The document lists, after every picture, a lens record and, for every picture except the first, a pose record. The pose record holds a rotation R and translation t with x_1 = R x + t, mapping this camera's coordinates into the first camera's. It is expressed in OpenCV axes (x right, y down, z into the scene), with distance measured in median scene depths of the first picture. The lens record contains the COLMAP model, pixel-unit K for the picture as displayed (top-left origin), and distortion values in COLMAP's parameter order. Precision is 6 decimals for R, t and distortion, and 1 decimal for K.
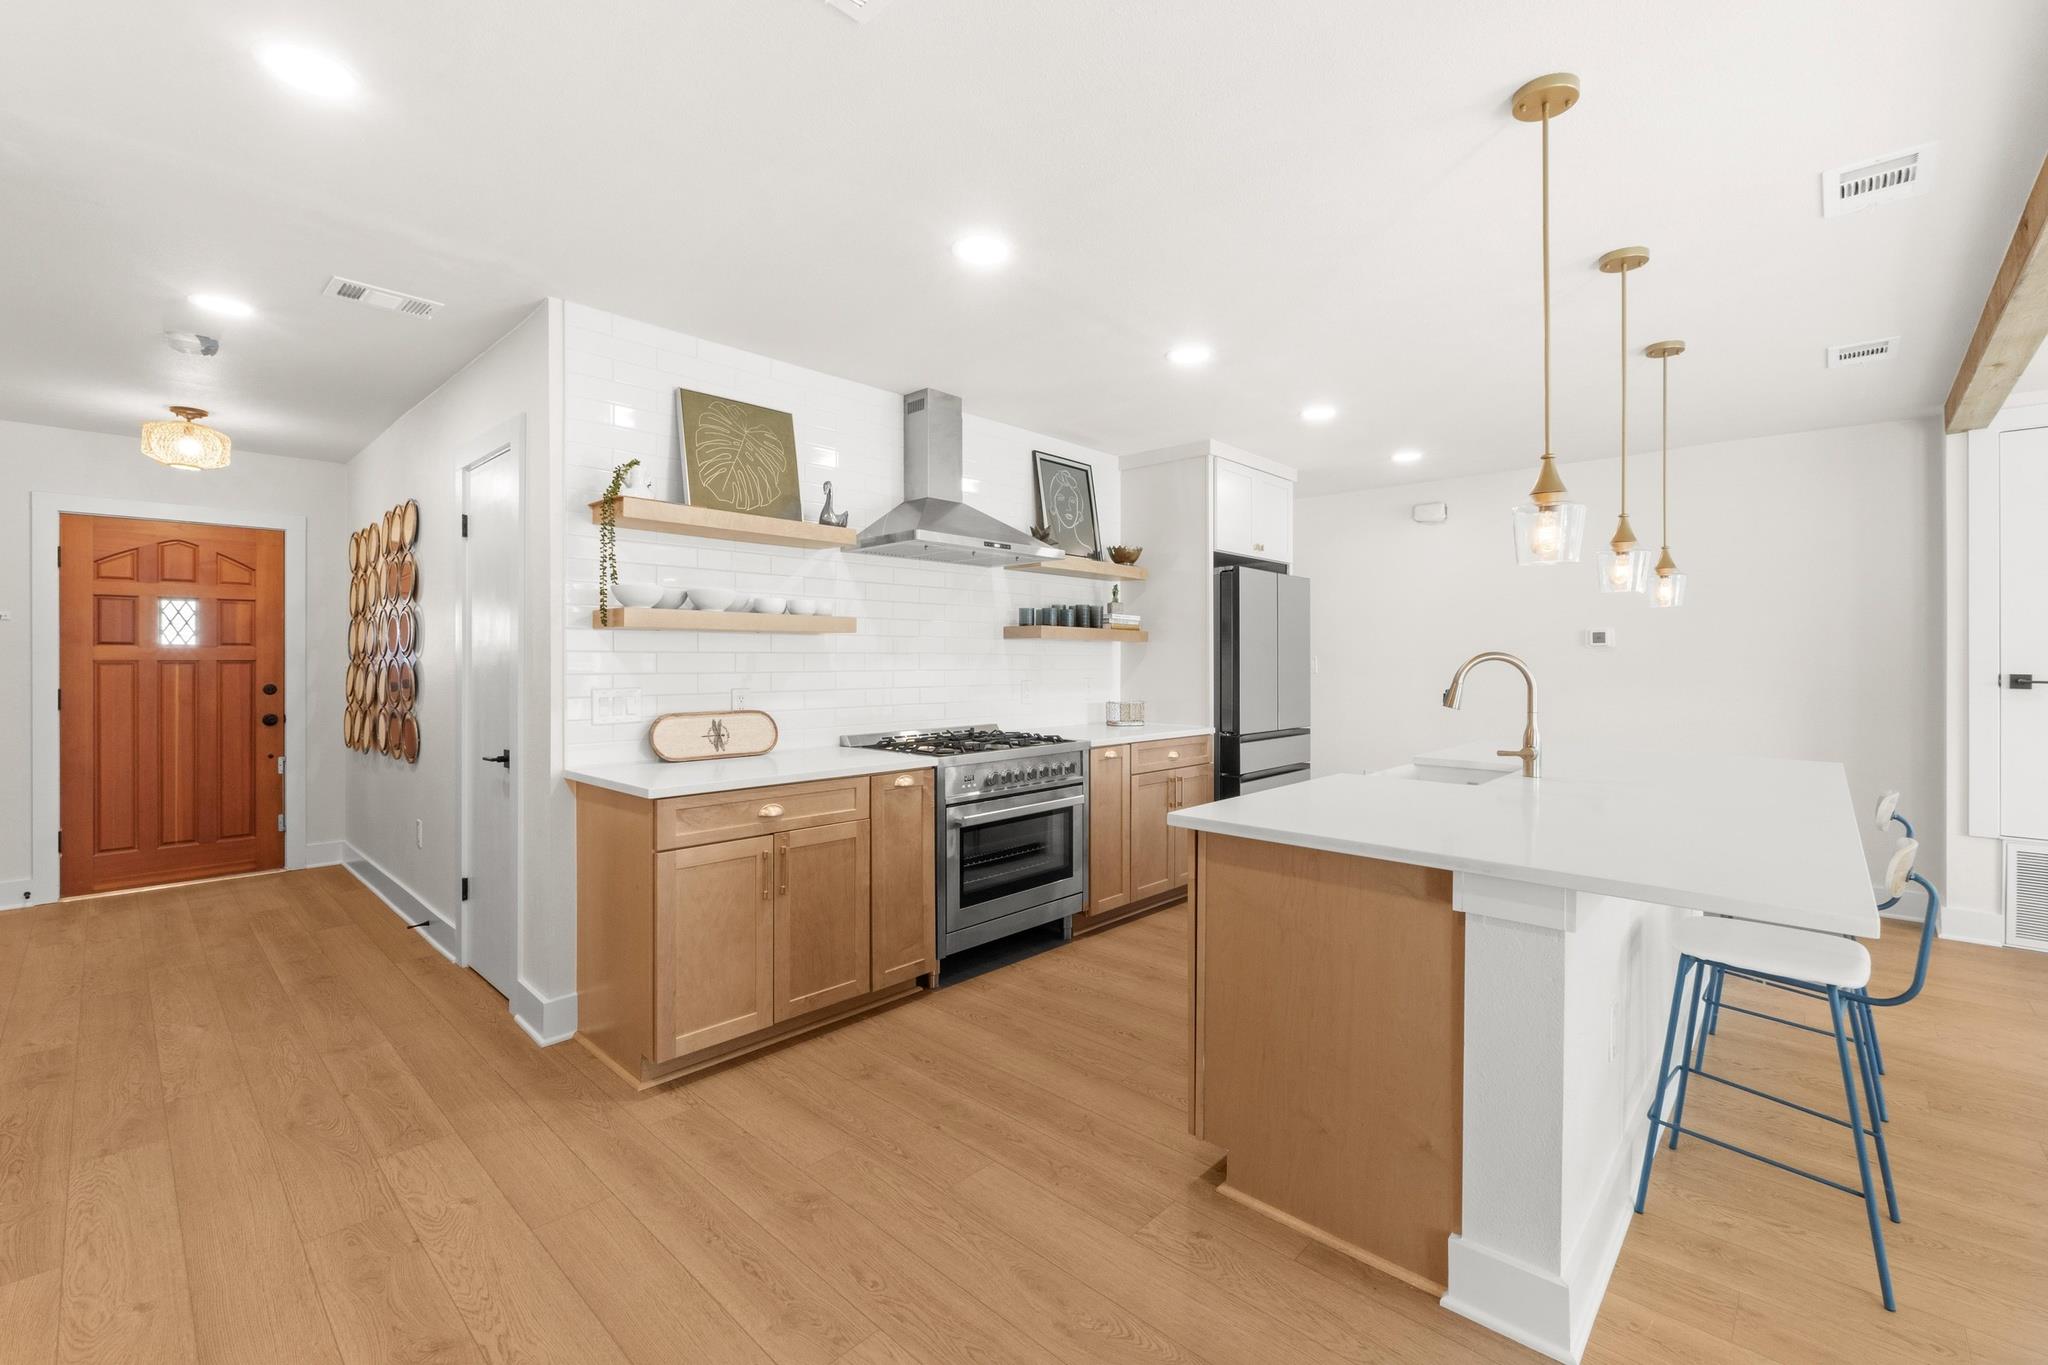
lens RADIAL K [[870.0, 0, 1018.3], [0, 870.0, 659.0], [0, 0, 1]] dist [-0.005066, -0.000821]
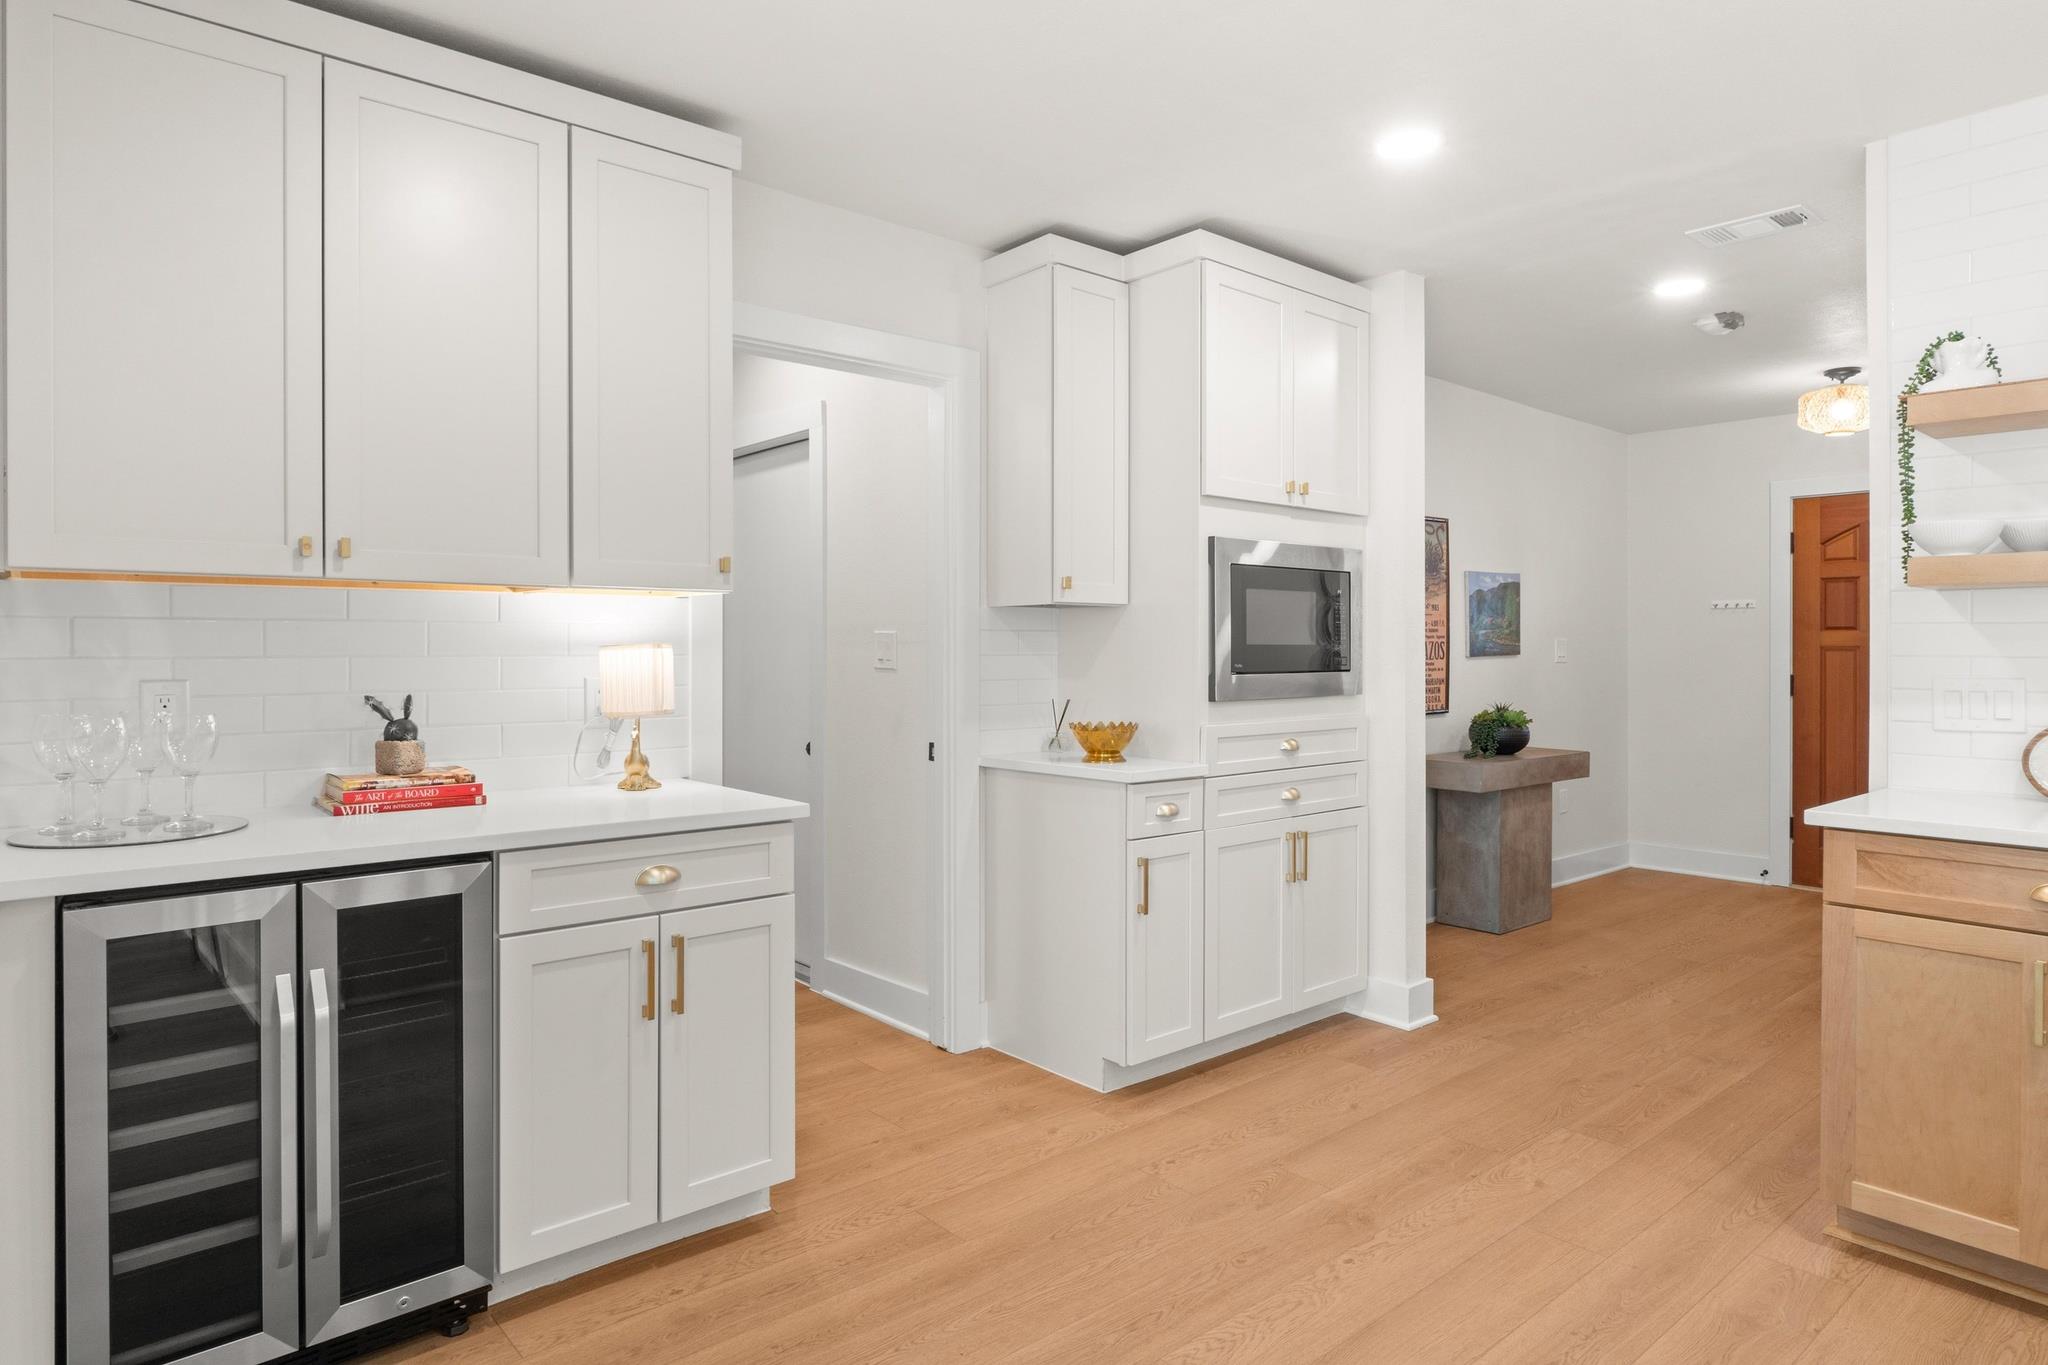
lens RADIAL K [[1176.0, 0, 1016.3], [0, 1176.0, 652.7], [0, 0, 1]] dist [-0.001117, -0.001706]
pose [[-0.105105, 0.000115, -0.994461, 0.356527], [-0.002612, 0.999997, 0.000392, 0.011316], [0.994458, 0.002639, -0.105104, 0.259438]]
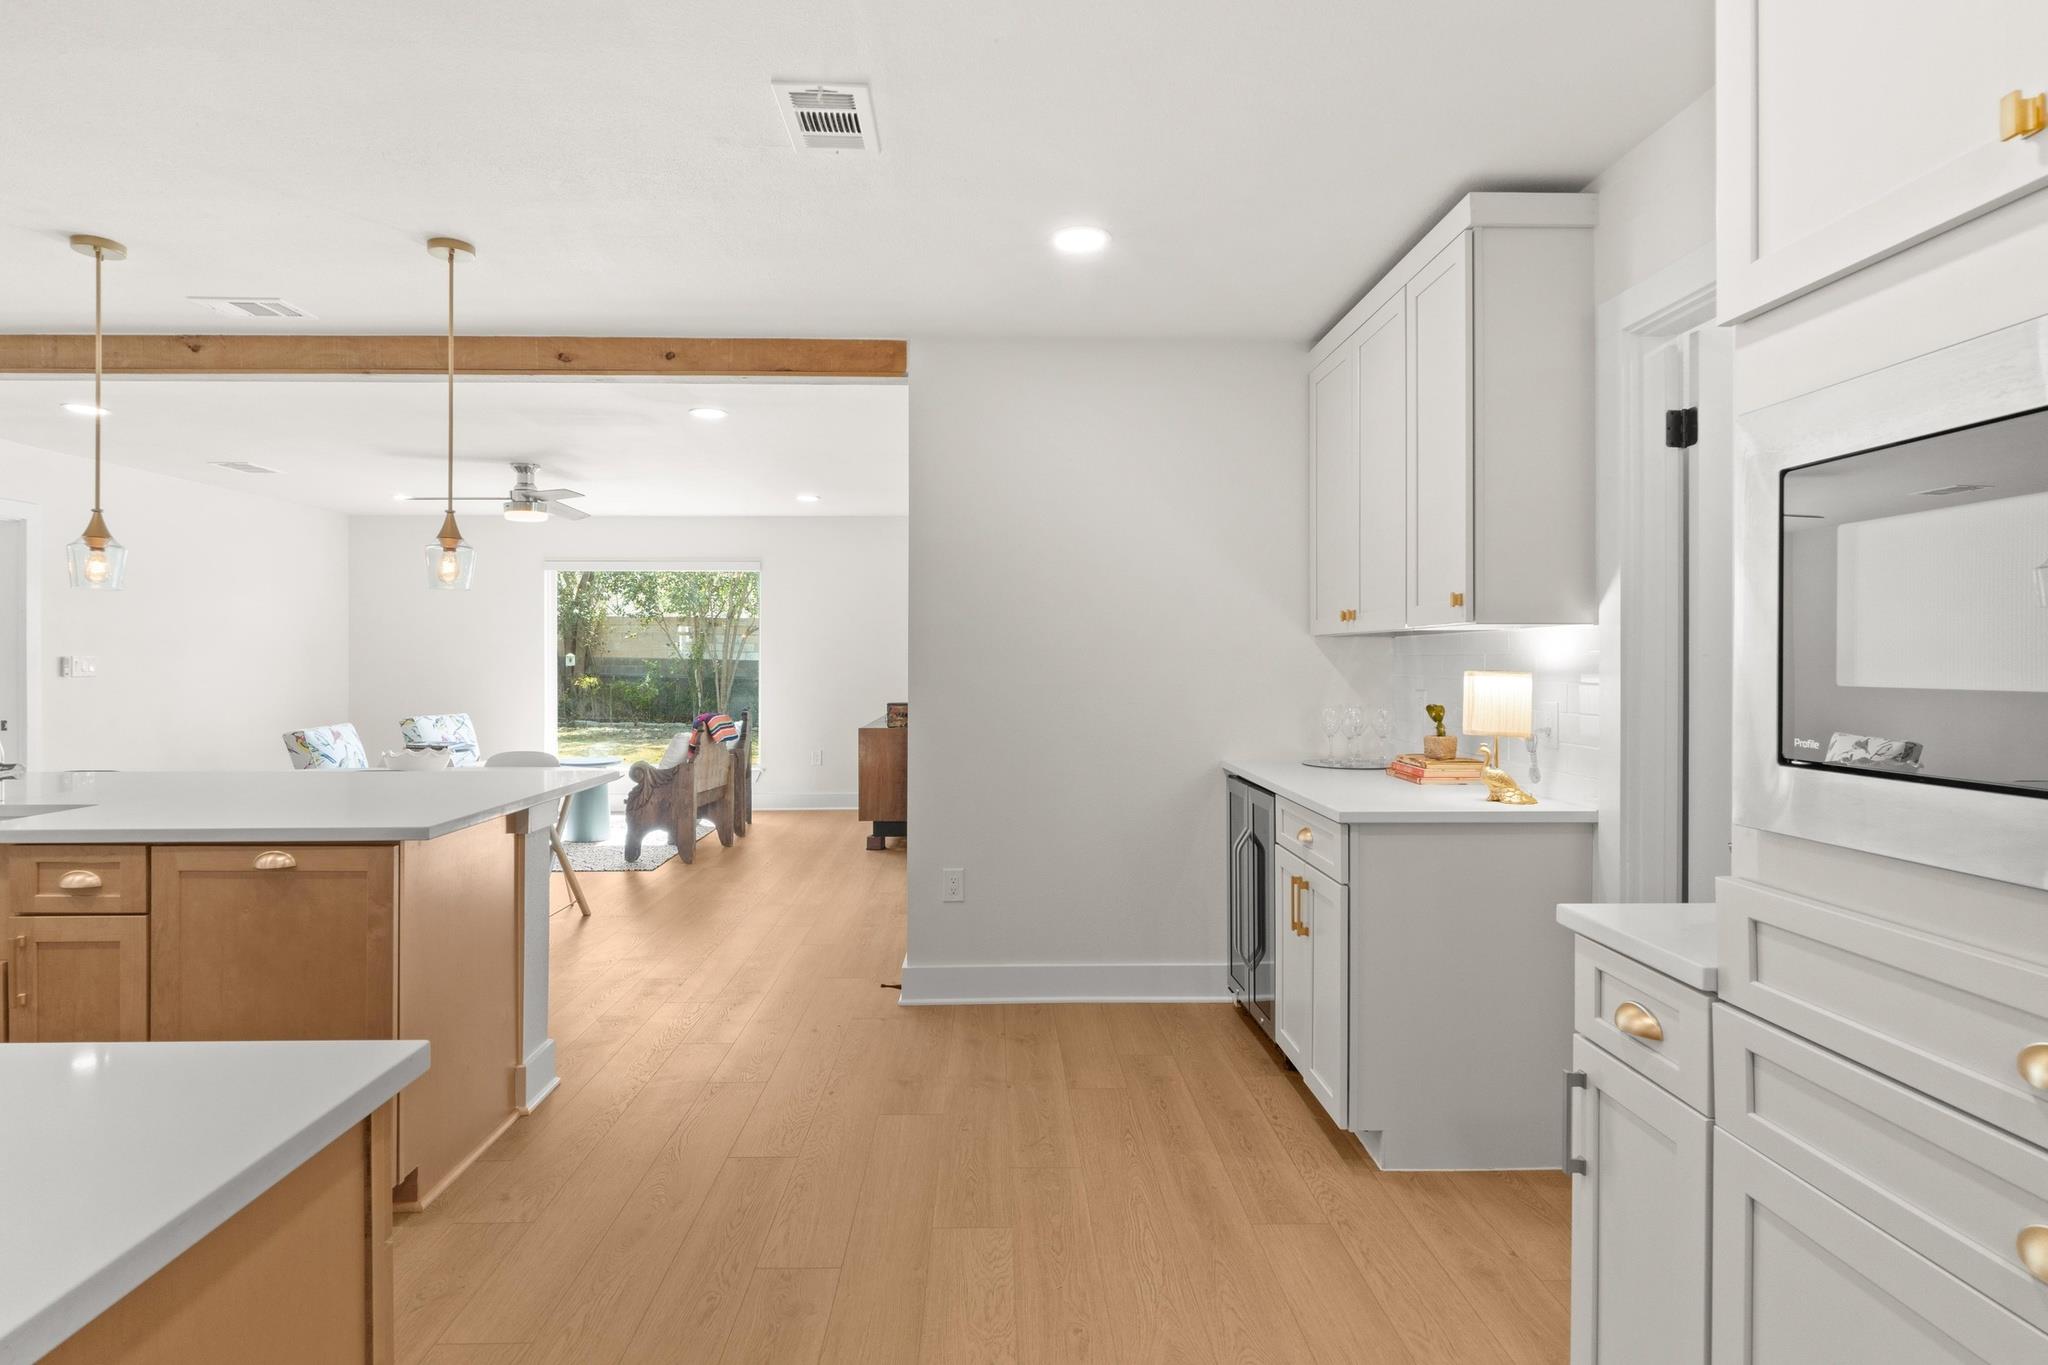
lens RADIAL K [[1042.2, 0, 1014.5], [0, 1042.2, 660.3], [0, 0, 1]] dist [-0.003615, 0.000217]
pose [[-0.703588, -0.003402, 0.710600, -0.509428], [-0.001351, 0.999993, 0.003451, -0.001711], [-0.710607, 0.001468, -0.703587, 0.650373]]
